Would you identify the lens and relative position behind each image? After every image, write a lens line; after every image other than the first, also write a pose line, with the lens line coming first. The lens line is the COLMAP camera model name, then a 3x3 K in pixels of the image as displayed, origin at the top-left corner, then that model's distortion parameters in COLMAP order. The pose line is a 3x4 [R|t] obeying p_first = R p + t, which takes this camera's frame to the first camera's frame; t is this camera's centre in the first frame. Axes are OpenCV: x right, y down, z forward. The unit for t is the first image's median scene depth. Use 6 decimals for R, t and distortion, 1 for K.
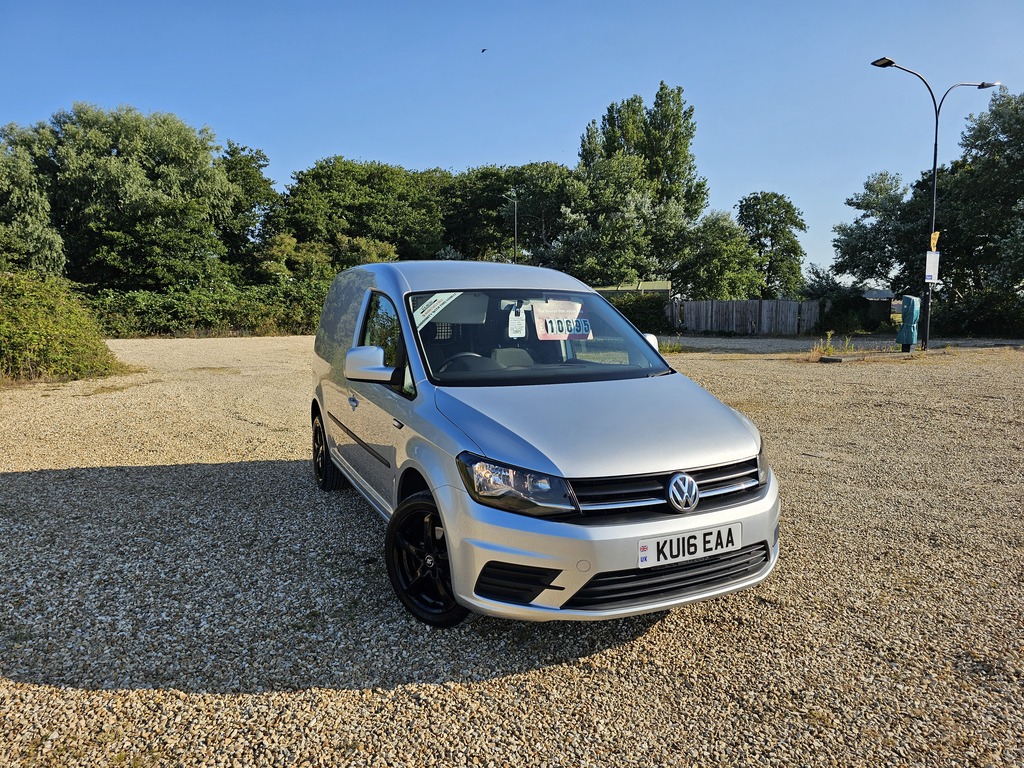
lens RADIAL K [[694.6, 0, 512.0], [0, 694.6, 384.0], [0, 0, 1]] dist [0.021239, -0.002593]
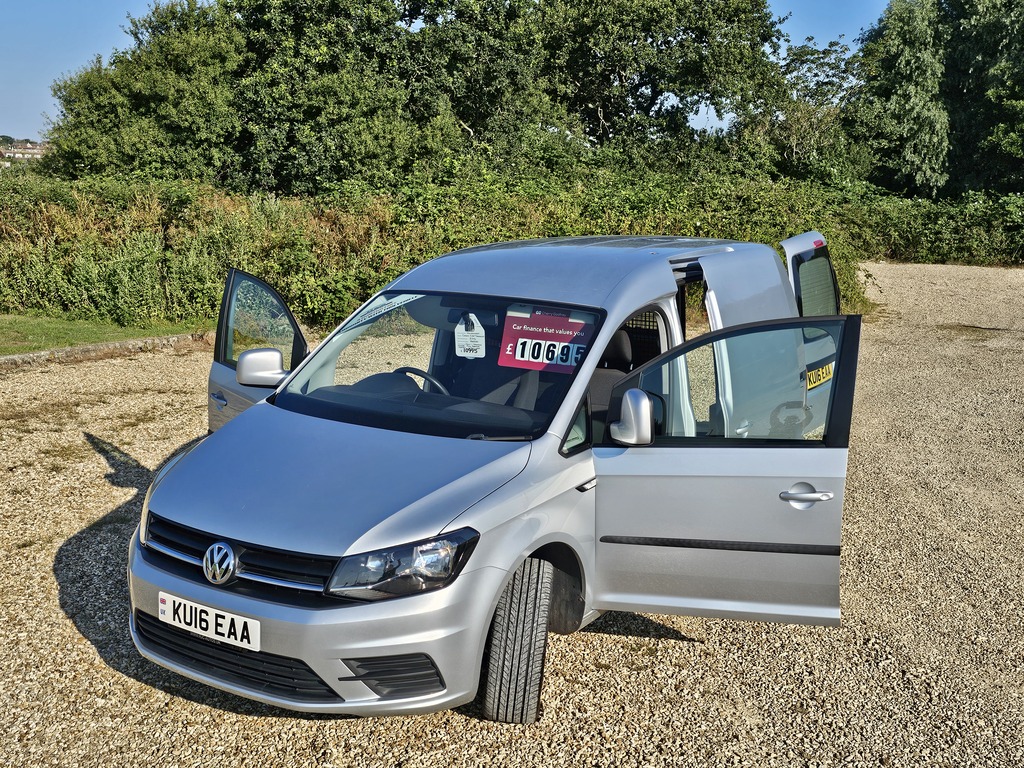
lens RADIAL K [[1135.3, 0, 528.7], [0, 1135.3, 387.8], [0, 0, 1]] dist [0.029981, -0.023169]
pose [[0.526665, 0.161945, -0.834505, 0.129592], [-0.118069, 0.986106, 0.116850, -0.022436], [0.841834, 0.036988, 0.538468, 0.042677]]
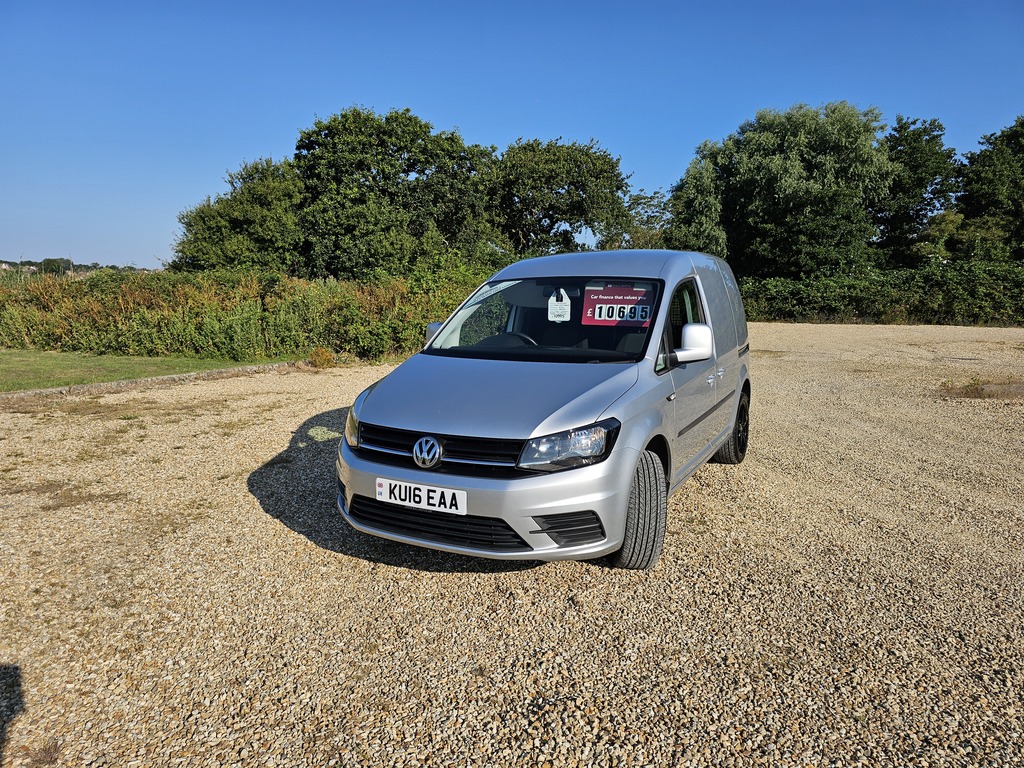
lens RADIAL K [[694.6, 0, 512.0], [0, 694.6, 384.0], [0, 0, 1]] dist [0.021239, -0.002593]
pose [[0.589540, 0.107130, -0.800603, 0.099741], [-0.091143, 0.993658, 0.065848, -0.003886], [0.802581, 0.034149, 0.595565, 0.032568]]
